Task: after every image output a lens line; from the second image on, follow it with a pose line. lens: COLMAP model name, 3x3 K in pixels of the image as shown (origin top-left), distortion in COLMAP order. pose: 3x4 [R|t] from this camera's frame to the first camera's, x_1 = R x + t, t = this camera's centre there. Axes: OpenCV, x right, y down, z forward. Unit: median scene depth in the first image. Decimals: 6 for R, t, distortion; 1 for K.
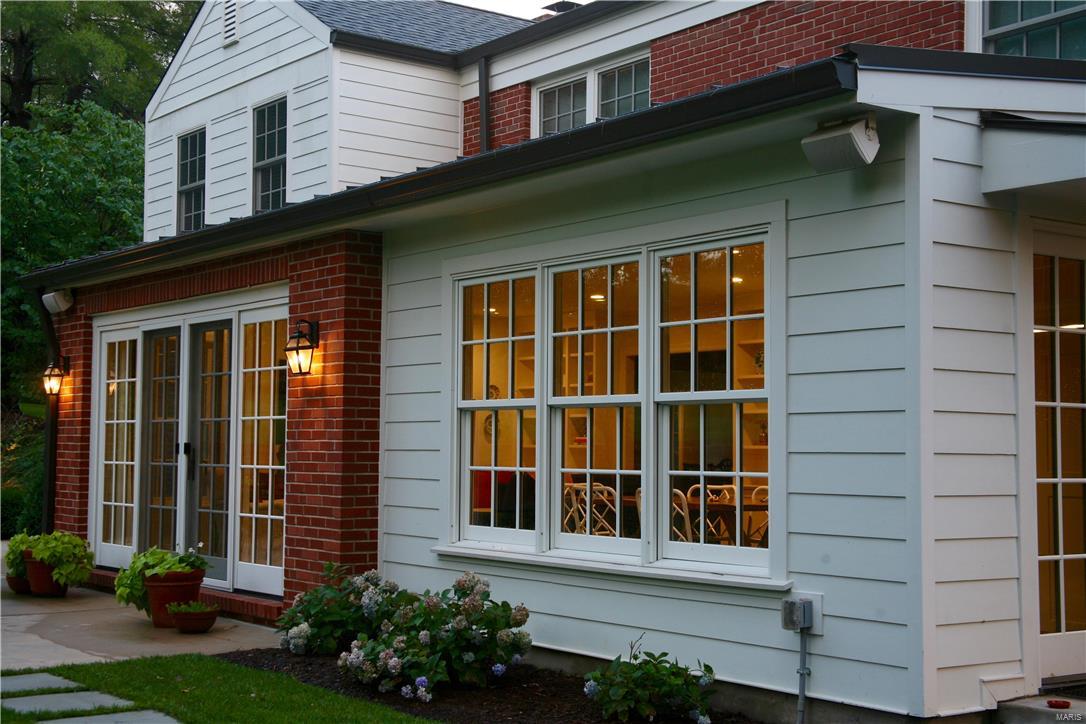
lens RADIAL K [[1536.0, 0, 543.4], [0, 1536.0, 378.6], [0, 0, 1]] dist [0.081579, 0.100811]
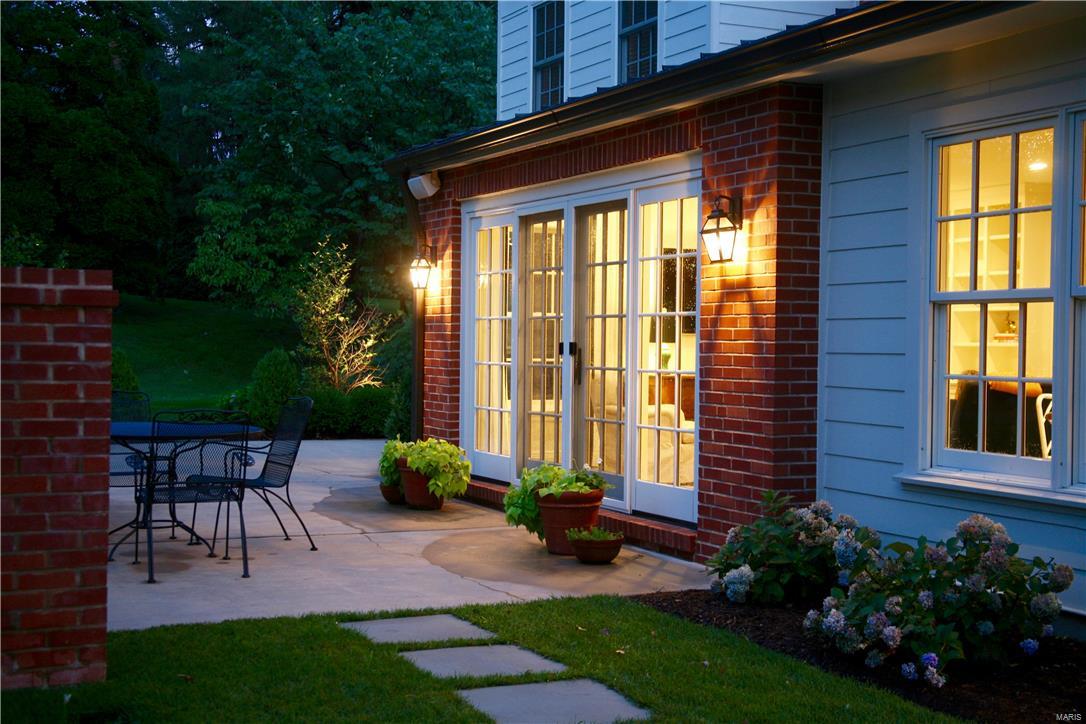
lens RADIAL K [[1536.0, 0, 543.4], [0, 1536.0, 378.6], [0, 0, 1]] dist [0.081579, 0.100811]
pose [[0.979818, 0.005133, -0.199826, -0.085652], [0.008813, 0.997589, 0.068840, 0.002144], [0.199697, -0.069212, 0.977410, 0.165111]]
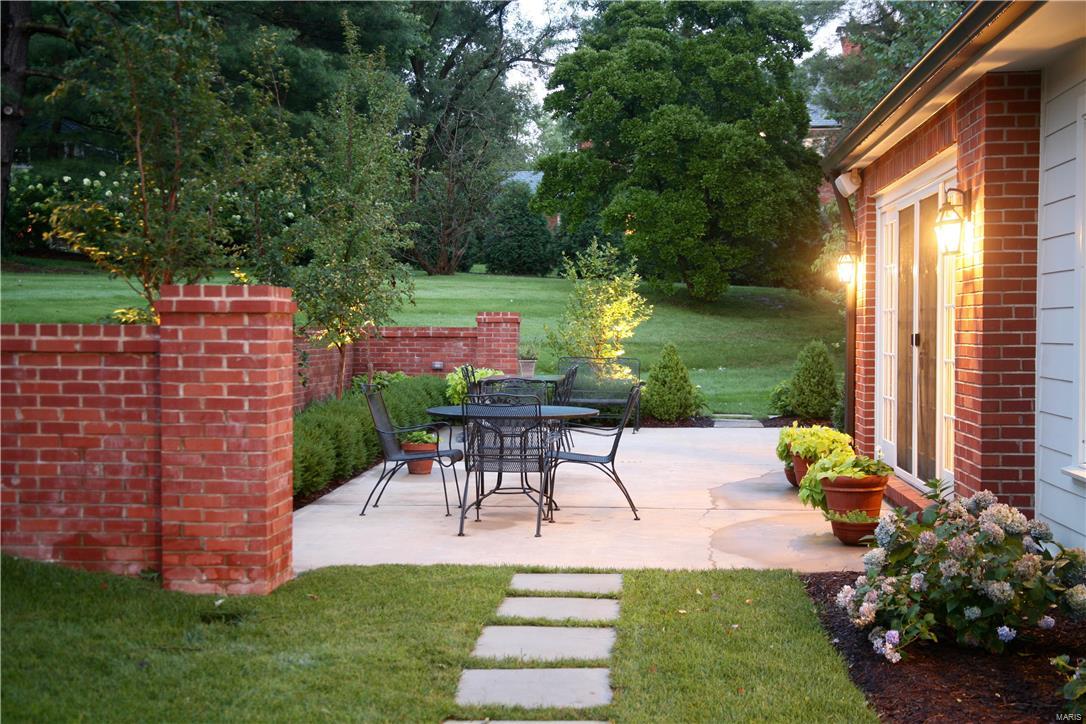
lens RADIAL K [[1536.0, 0, 543.4], [0, 1536.0, 378.6], [0, 0, 1]] dist [0.081579, 0.100811]
pose [[0.750945, 0.011319, -0.660268, 0.236779], [0.039207, 0.997325, 0.061688, 0.004443], [0.659200, -0.072212, 0.748492, 0.215641]]
